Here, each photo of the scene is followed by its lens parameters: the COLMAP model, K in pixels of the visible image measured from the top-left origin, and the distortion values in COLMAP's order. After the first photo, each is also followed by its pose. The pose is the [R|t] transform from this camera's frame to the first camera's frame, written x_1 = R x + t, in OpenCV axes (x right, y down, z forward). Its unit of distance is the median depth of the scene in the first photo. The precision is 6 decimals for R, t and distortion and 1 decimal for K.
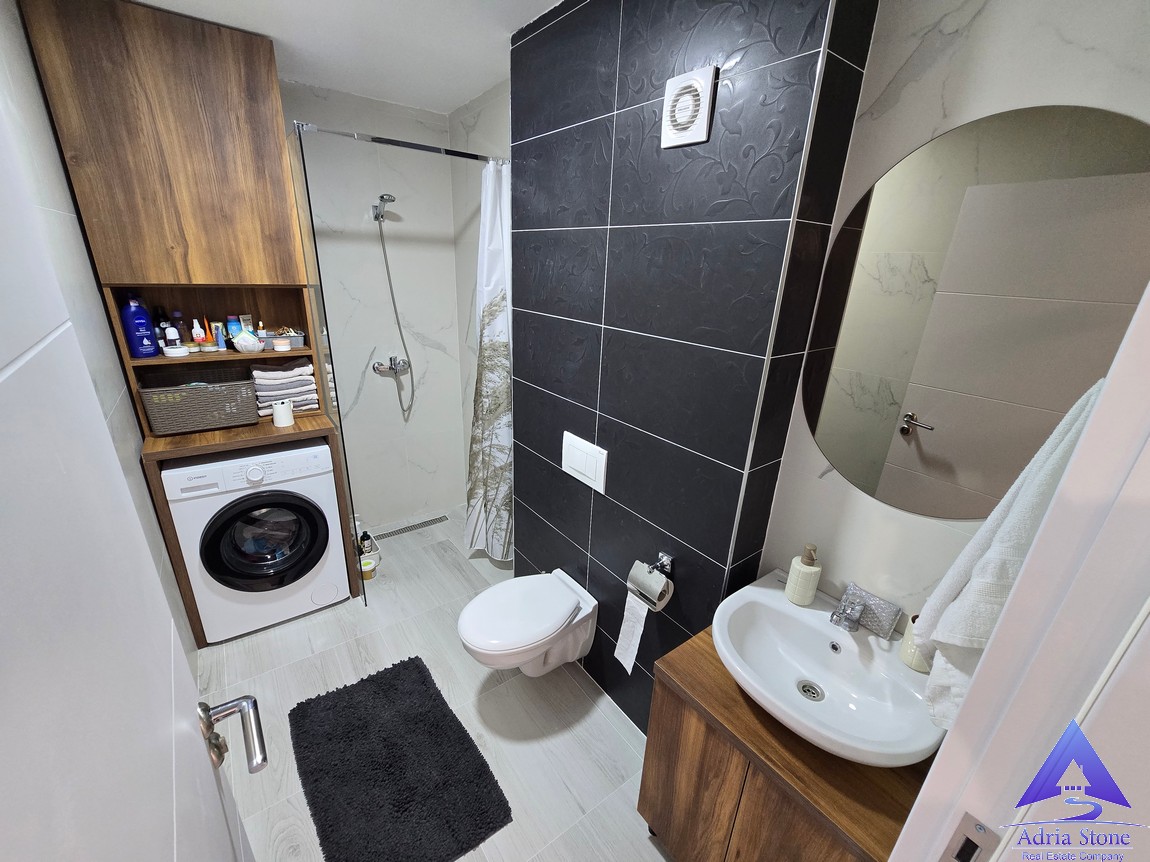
lens RADIAL K [[469.2, 0, 574.0], [0, 469.2, 436.7], [0, 0, 1]] dist [-0.002274, -0.000007]
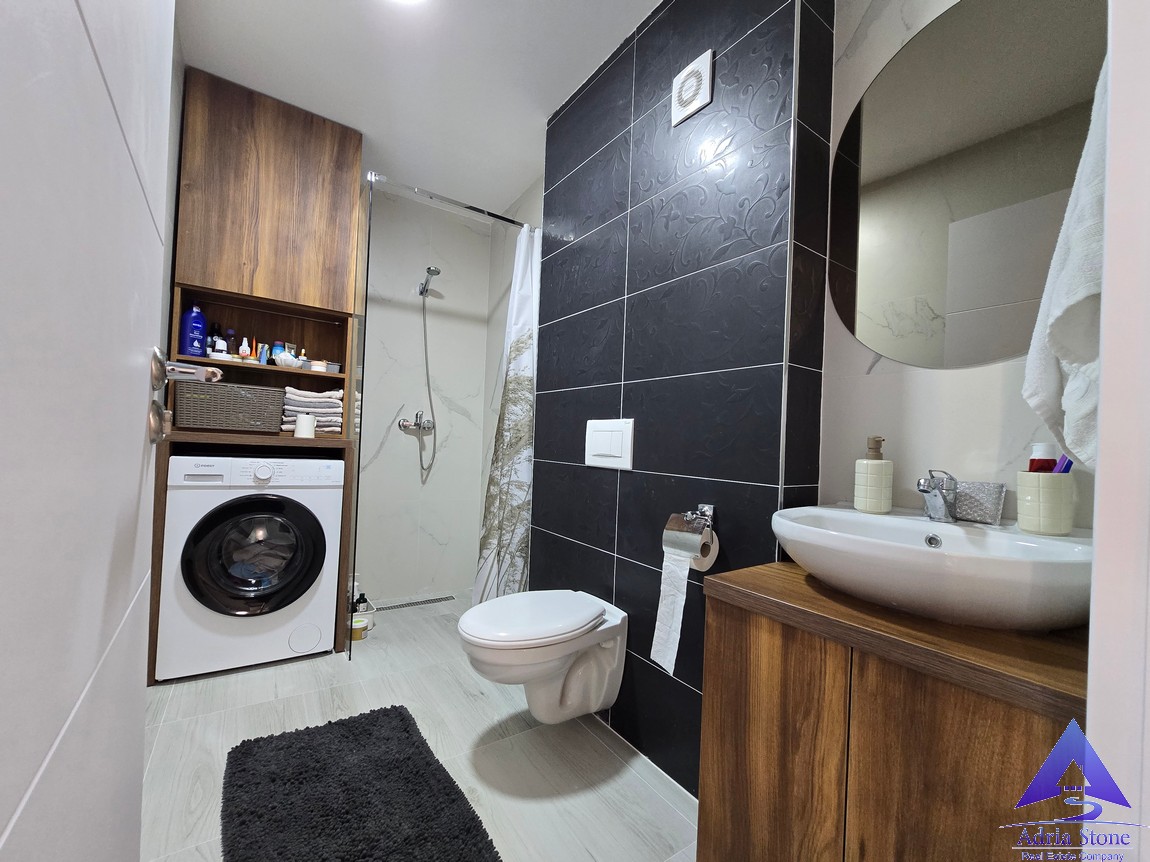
lens RADIAL K [[469.2, 0, 574.0], [0, 469.2, 436.7], [0, 0, 1]] dist [-0.002274, -0.000007]
pose [[0.999200, -0.001141, -0.039977, -0.009953], [-0.013413, 0.932144, -0.361840, 0.355266], [0.037677, 0.362087, 0.931383, 0.109390]]
